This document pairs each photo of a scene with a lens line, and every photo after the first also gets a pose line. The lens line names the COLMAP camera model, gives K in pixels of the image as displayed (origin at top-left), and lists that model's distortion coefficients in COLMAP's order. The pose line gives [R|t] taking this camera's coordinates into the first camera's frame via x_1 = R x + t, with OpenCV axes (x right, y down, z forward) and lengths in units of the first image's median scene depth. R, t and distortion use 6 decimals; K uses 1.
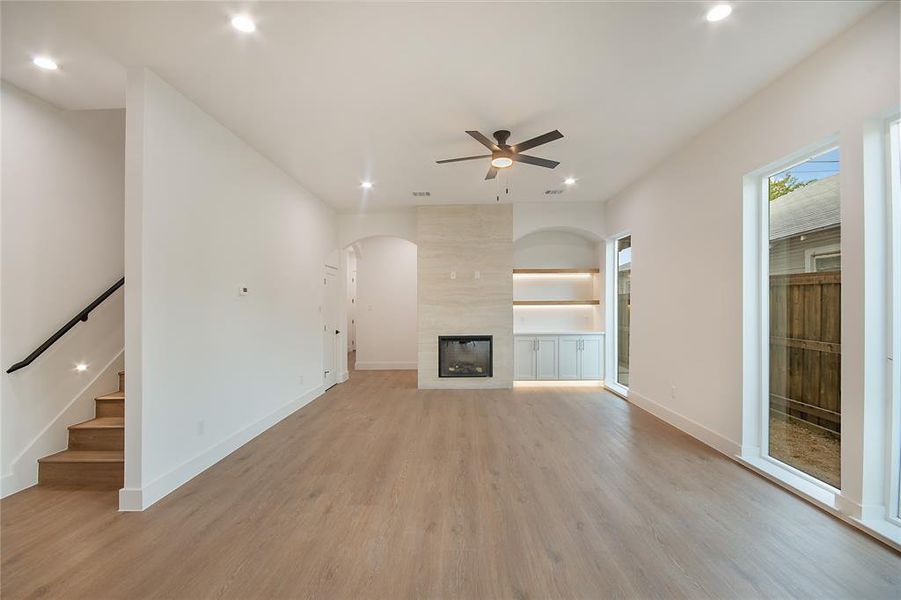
lens RADIAL K [[400.1, 0, 451.3], [0, 400.1, 304.5], [0, 0, 1]] dist [-0.001301, -0.004127]
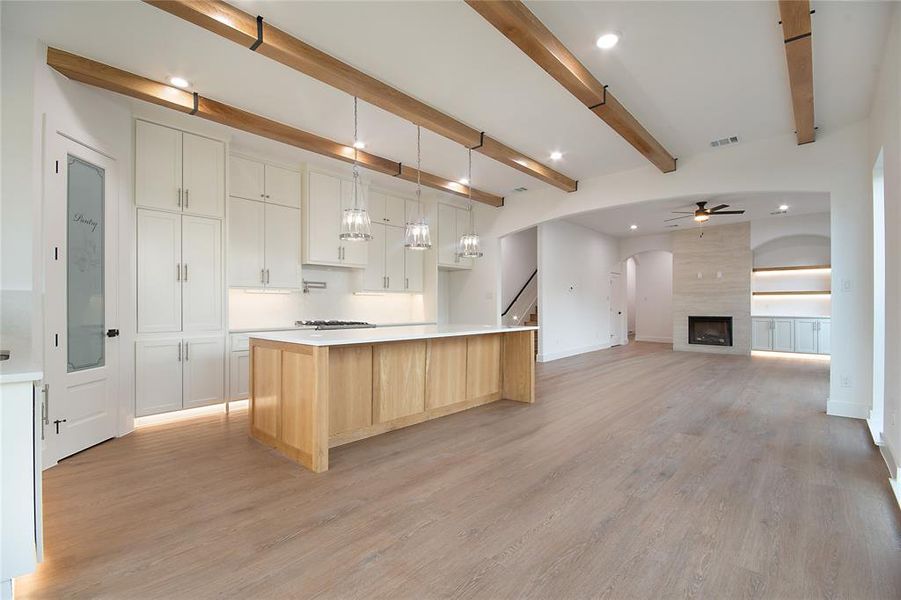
lens RADIAL K [[400.1, 0, 449.3], [0, 400.1, 300.7], [0, 0, 1]] dist [-0.001301, -0.004127]
pose [[0.751919, 0.000294, -0.659256, 0.279274], [-0.000308, 1.000000, 0.000095, 0.021026], [0.659256, 0.000132, 0.751919, -0.709952]]
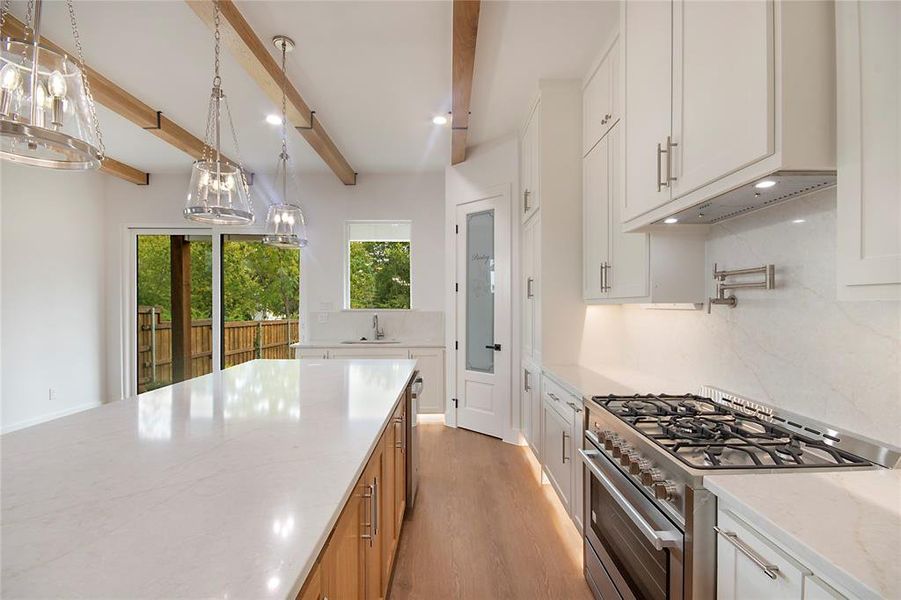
lens RADIAL K [[400.1, 0, 450.8], [0, 400.1, 307.6], [0, 0, 1]] dist [-0.001301, -0.004127]
pose [[-0.999357, 0.011764, -0.033874, -0.312286], [0.011894, 0.999923, -0.003619, 0.004498], [0.033829, -0.004020, -0.999420, 0.003105]]
